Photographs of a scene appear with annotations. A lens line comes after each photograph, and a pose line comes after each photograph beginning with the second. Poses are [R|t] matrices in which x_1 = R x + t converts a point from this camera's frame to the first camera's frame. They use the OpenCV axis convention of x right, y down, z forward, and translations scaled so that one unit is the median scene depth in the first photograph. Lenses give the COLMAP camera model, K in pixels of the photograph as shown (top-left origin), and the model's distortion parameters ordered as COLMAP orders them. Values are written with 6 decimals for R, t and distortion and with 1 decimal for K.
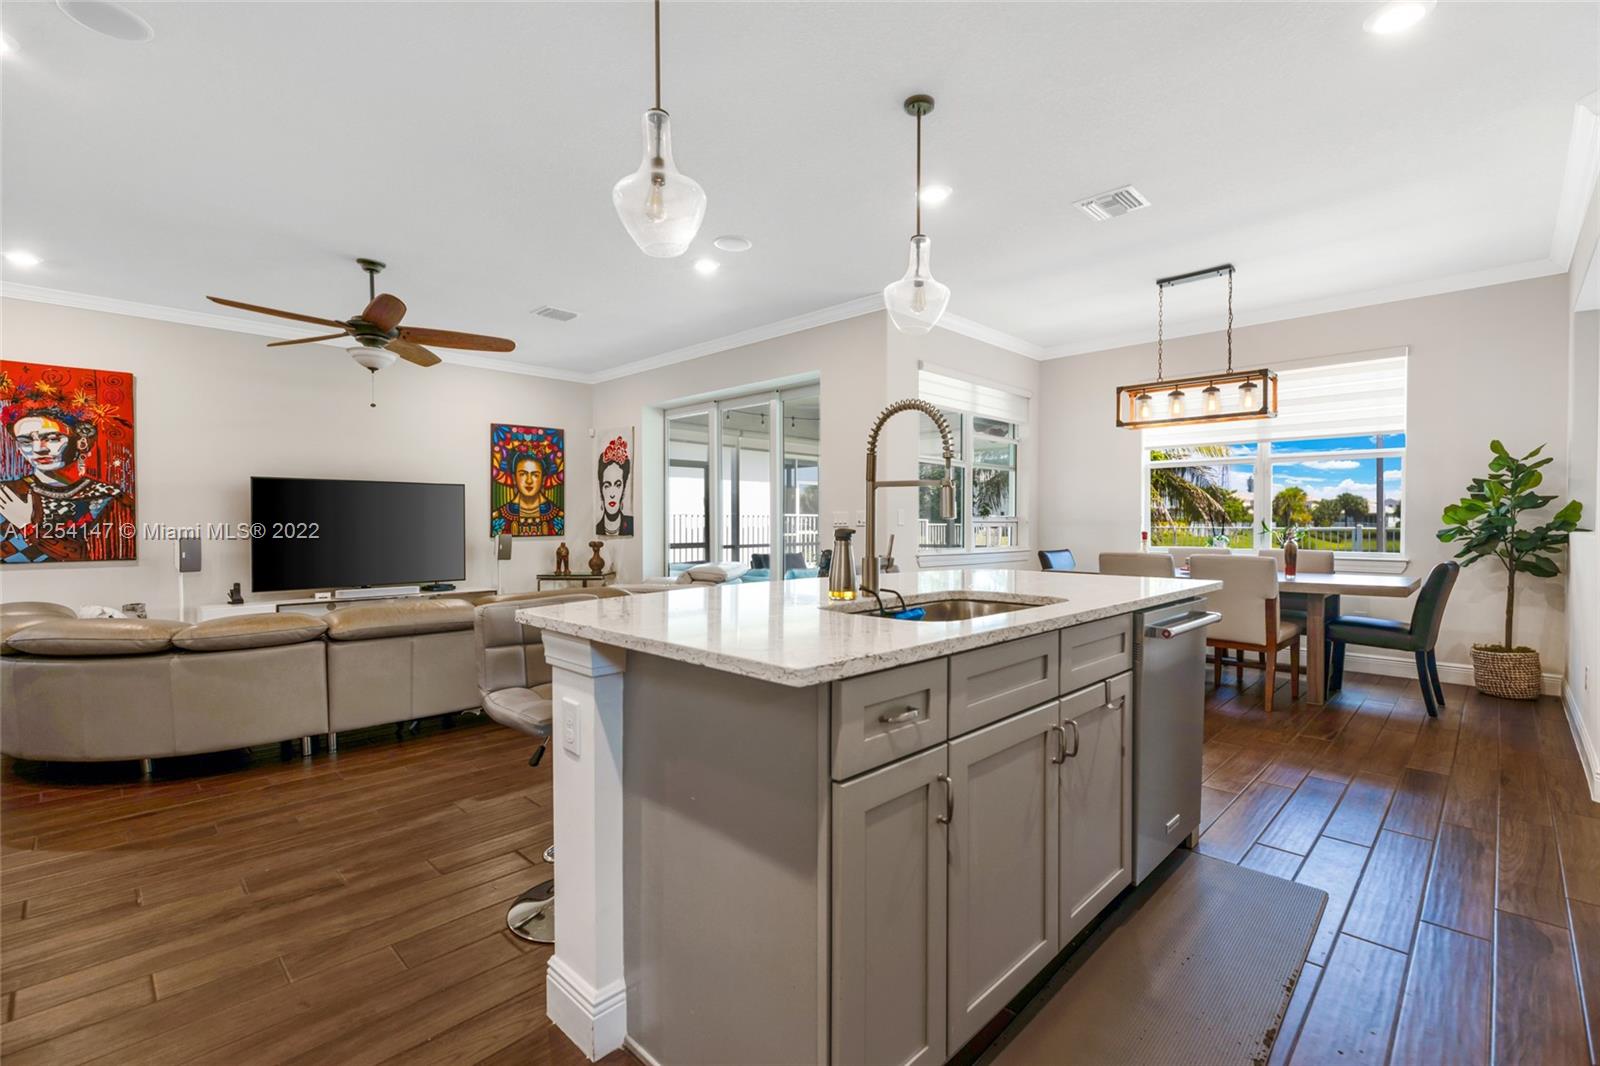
lens RADIAL K [[713.9, 0, 802.2], [0, 713.9, 530.2], [0, 0, 1]] dist [0.003192, -0.000116]
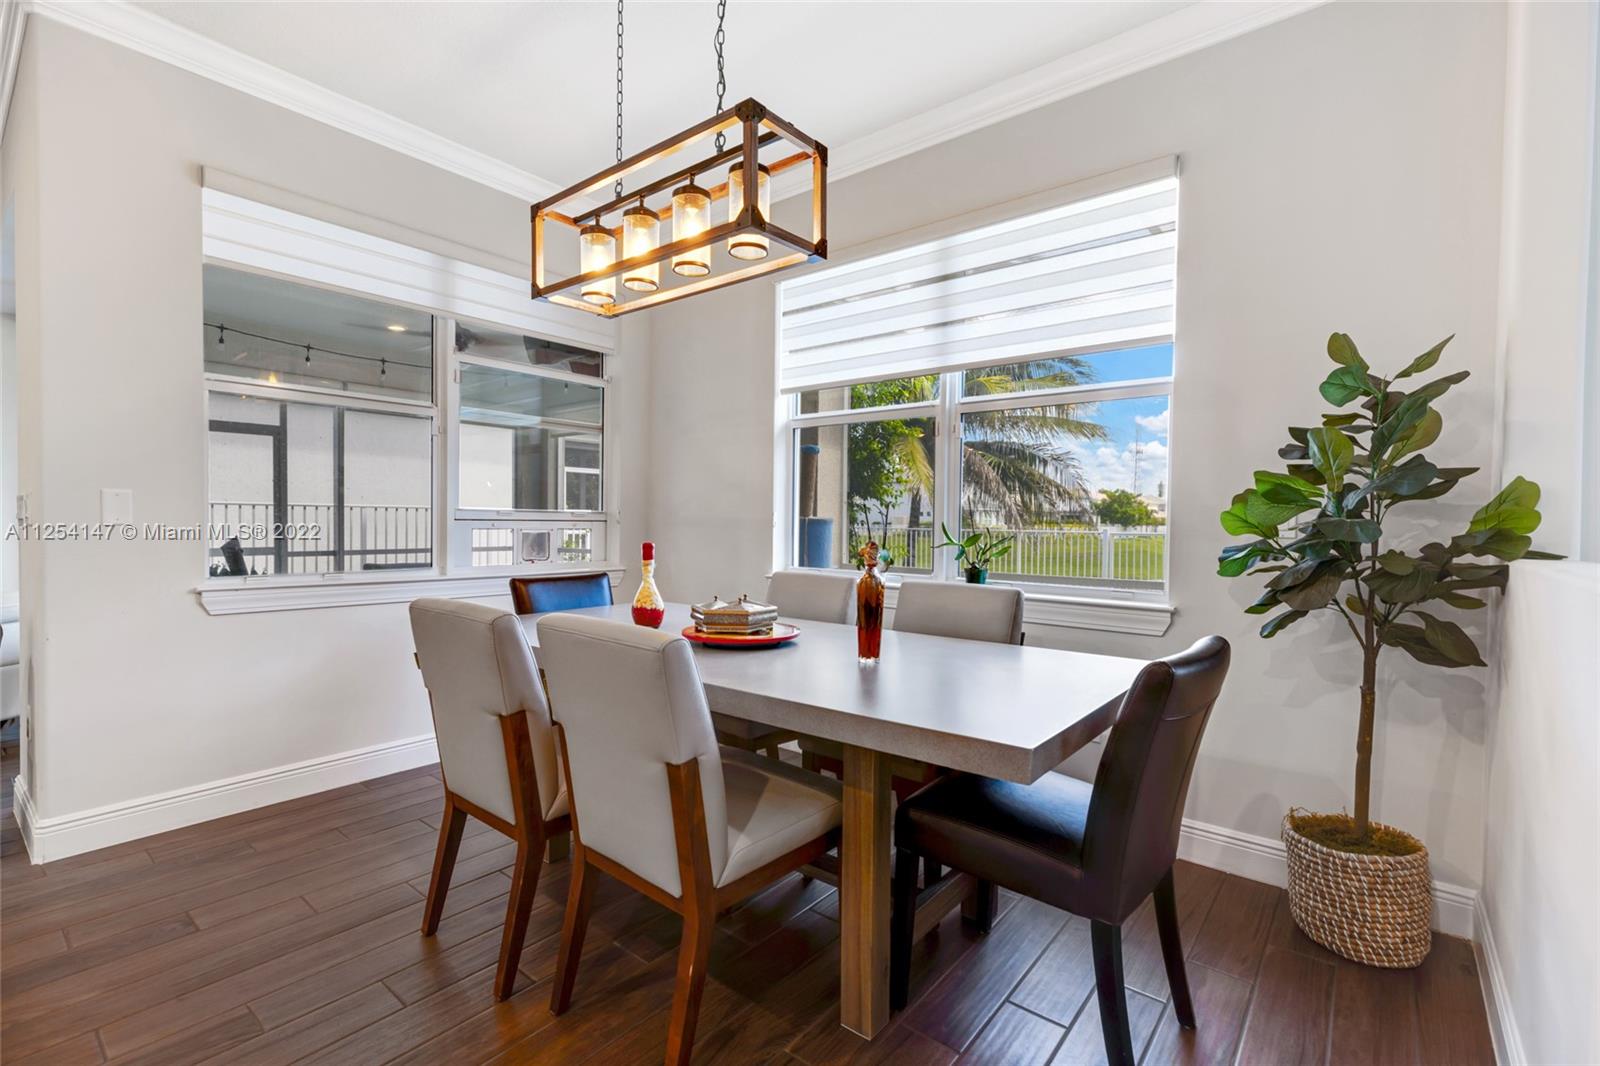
lens RADIAL K [[713.9, 0, 795.5], [0, 713.9, 533.1], [0, 0, 1]] dist [0.003192, -0.000116]
pose [[0.996048, 0.009764, 0.088282, 0.614309], [-0.010297, 0.999931, 0.005584, -0.009091], [-0.088221, -0.006471, 0.996080, 0.609373]]
